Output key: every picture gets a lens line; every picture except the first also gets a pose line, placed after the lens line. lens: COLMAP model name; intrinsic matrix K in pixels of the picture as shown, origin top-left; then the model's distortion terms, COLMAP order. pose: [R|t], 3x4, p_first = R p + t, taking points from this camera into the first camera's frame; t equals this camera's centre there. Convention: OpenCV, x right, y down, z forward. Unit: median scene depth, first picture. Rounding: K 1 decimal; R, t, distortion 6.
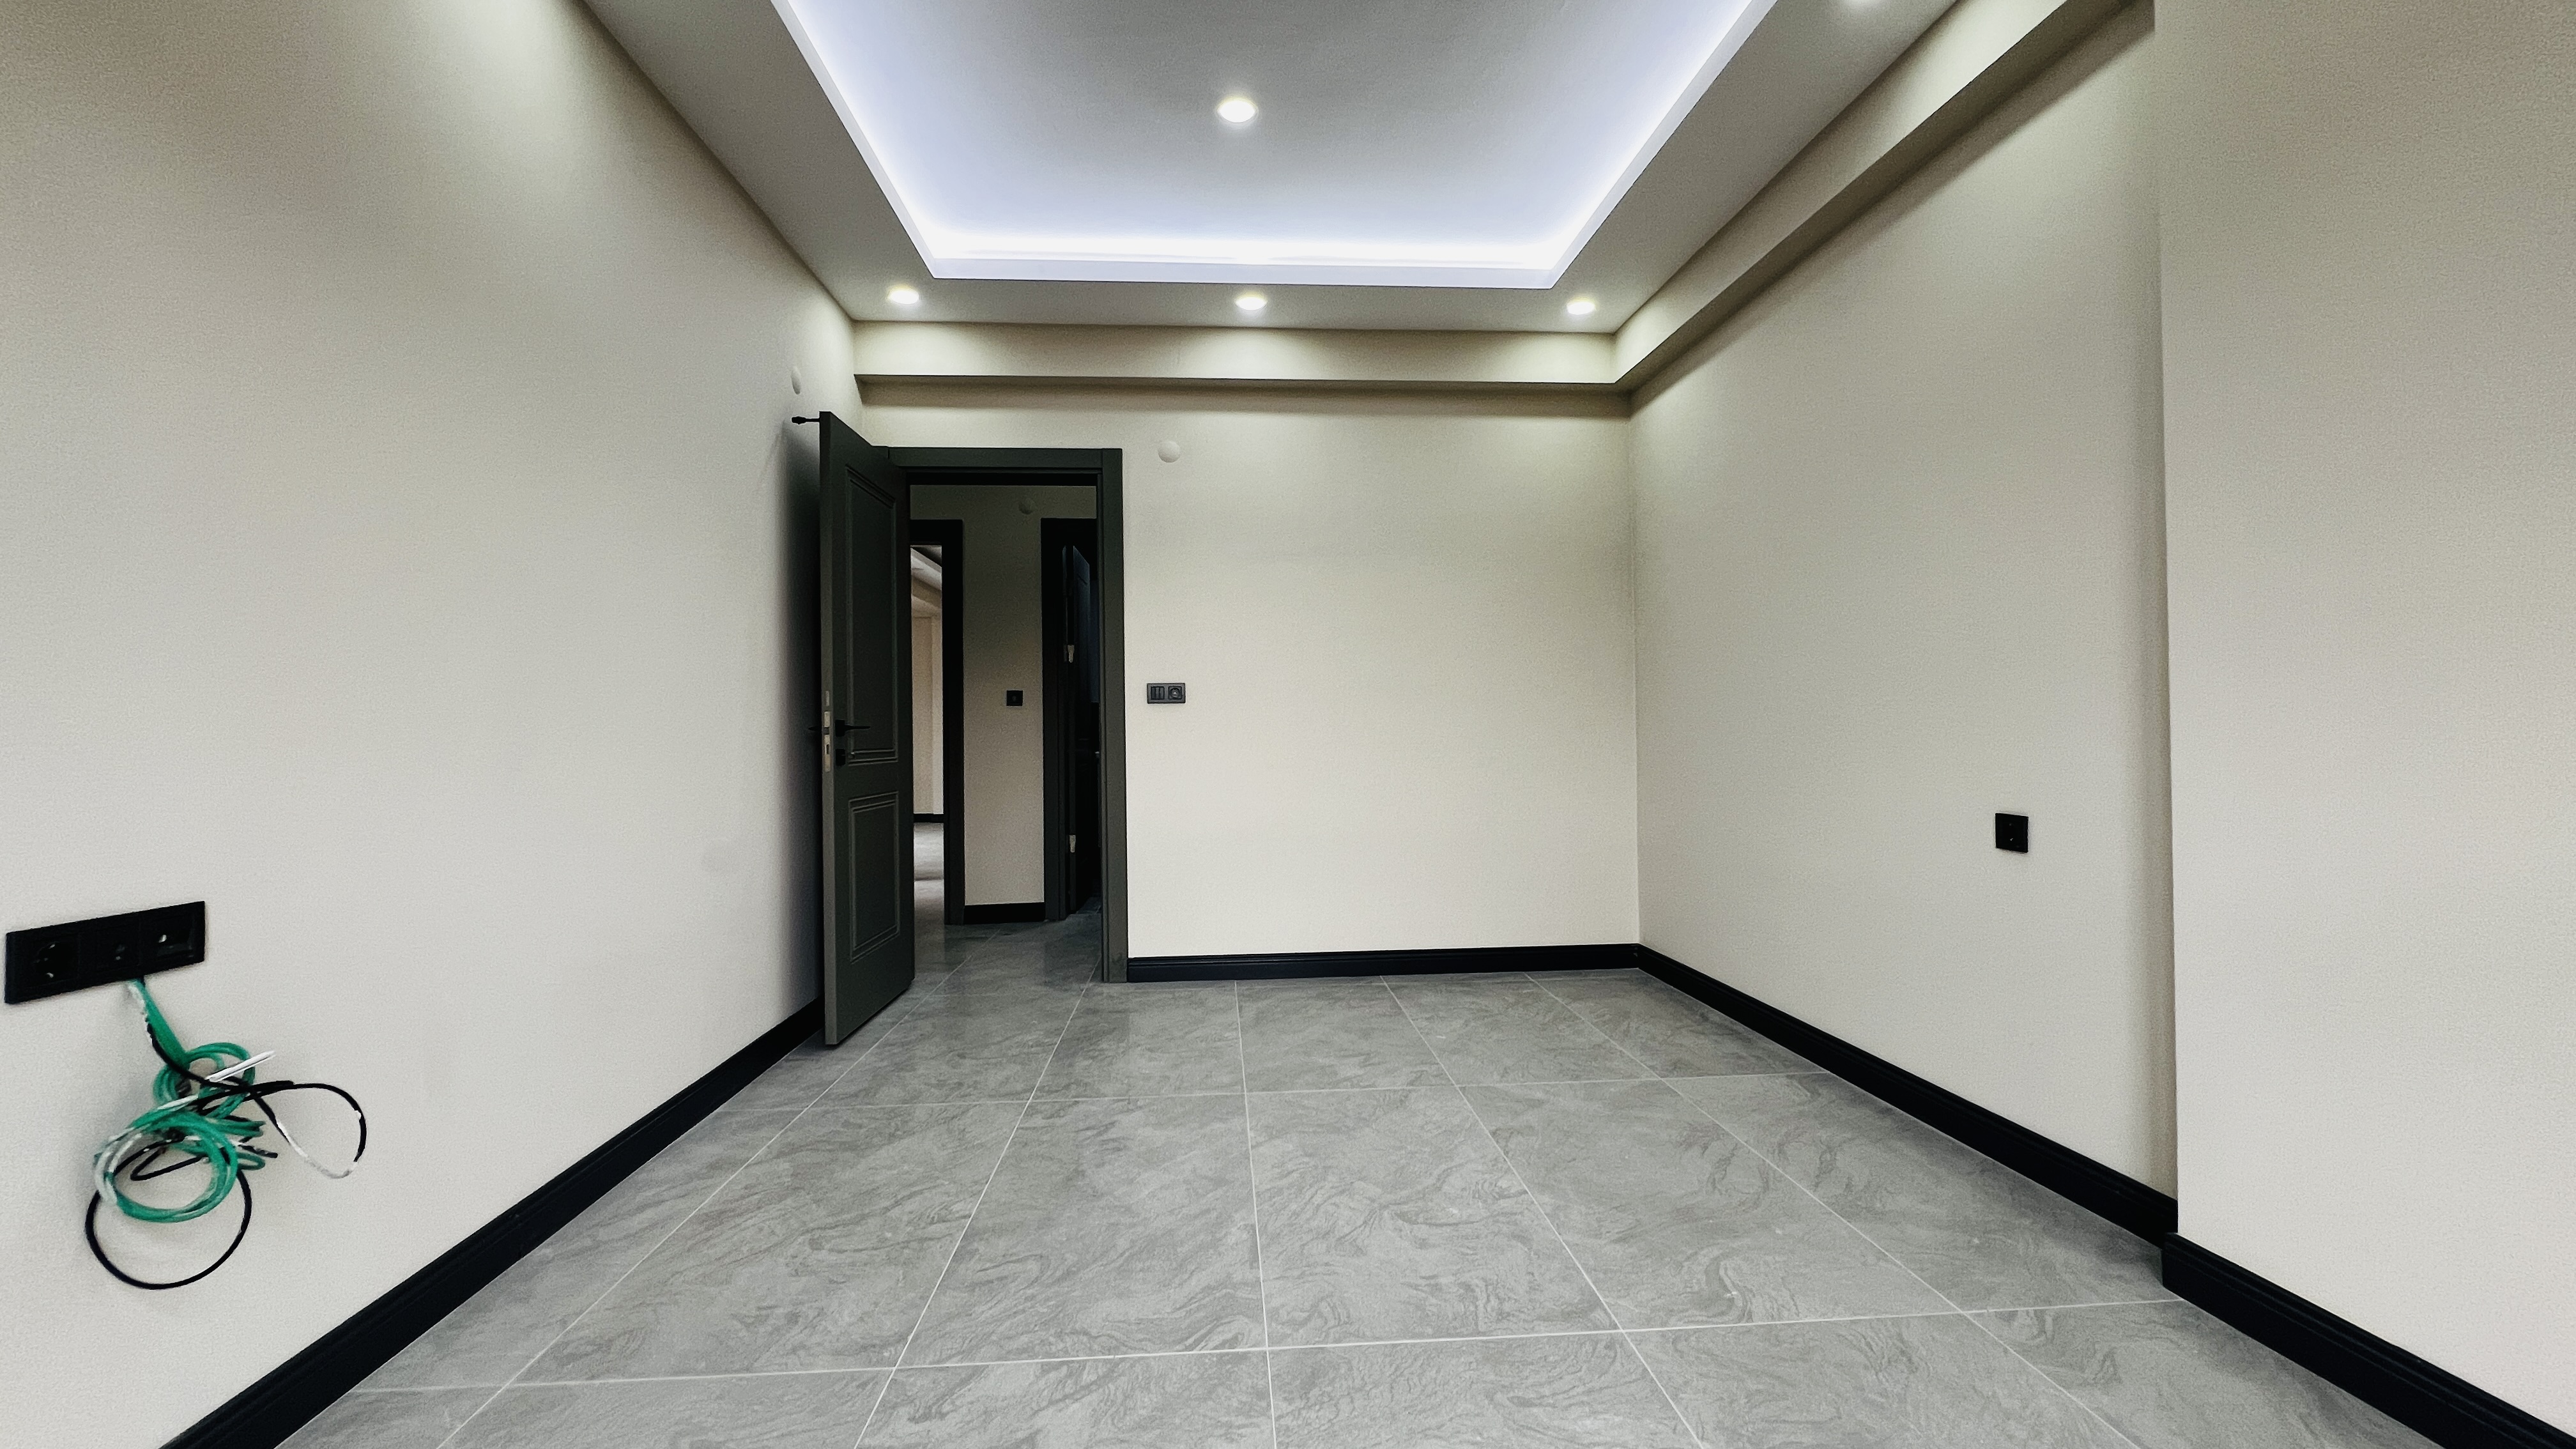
lens RADIAL K [[1031.0, 0, 1280.3], [0, 1031.0, 717.8], [0, 0, 1]] dist [0.001089, 0.000062]
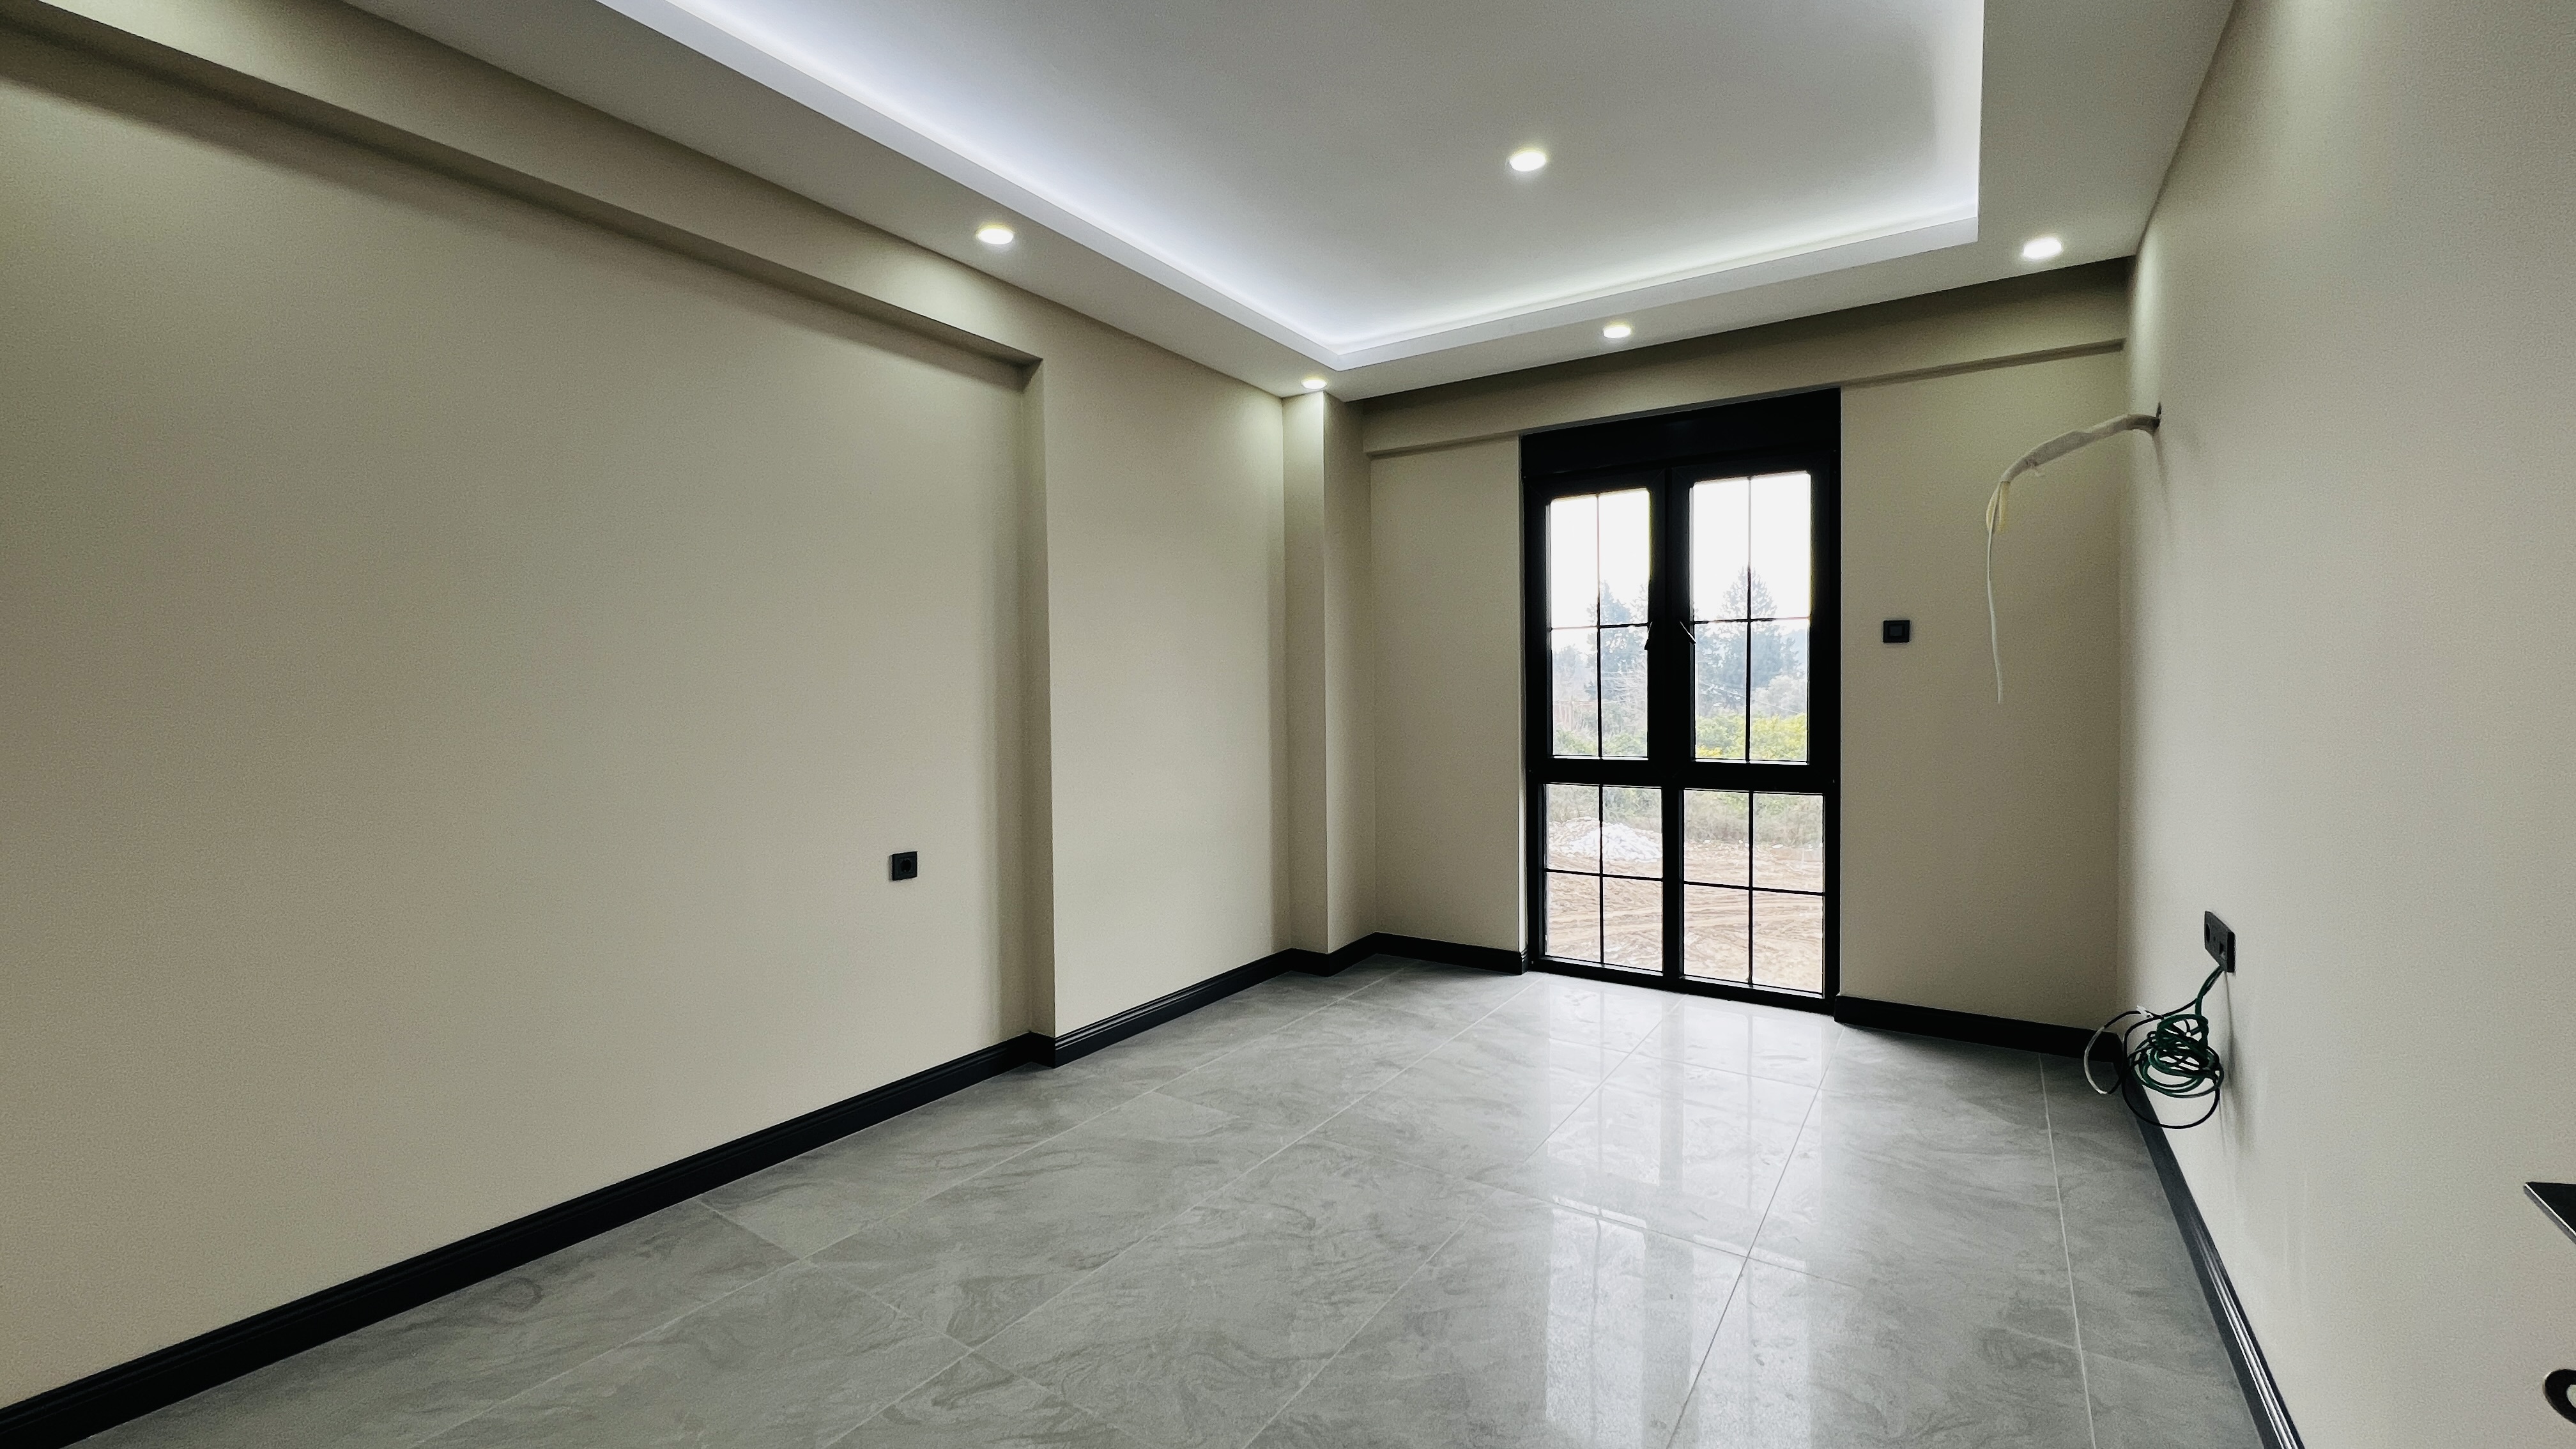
lens RADIAL K [[1031.0, 0, 1280.3], [0, 1031.0, 717.8], [0, 0, 1]] dist [0.001089, 0.000062]
pose [[-0.785041, 0.003247, 0.619435, -0.515637], [0.010033, 0.999922, 0.007475, -0.088044], [-0.619363, 0.012083, -0.785012, 1.722669]]
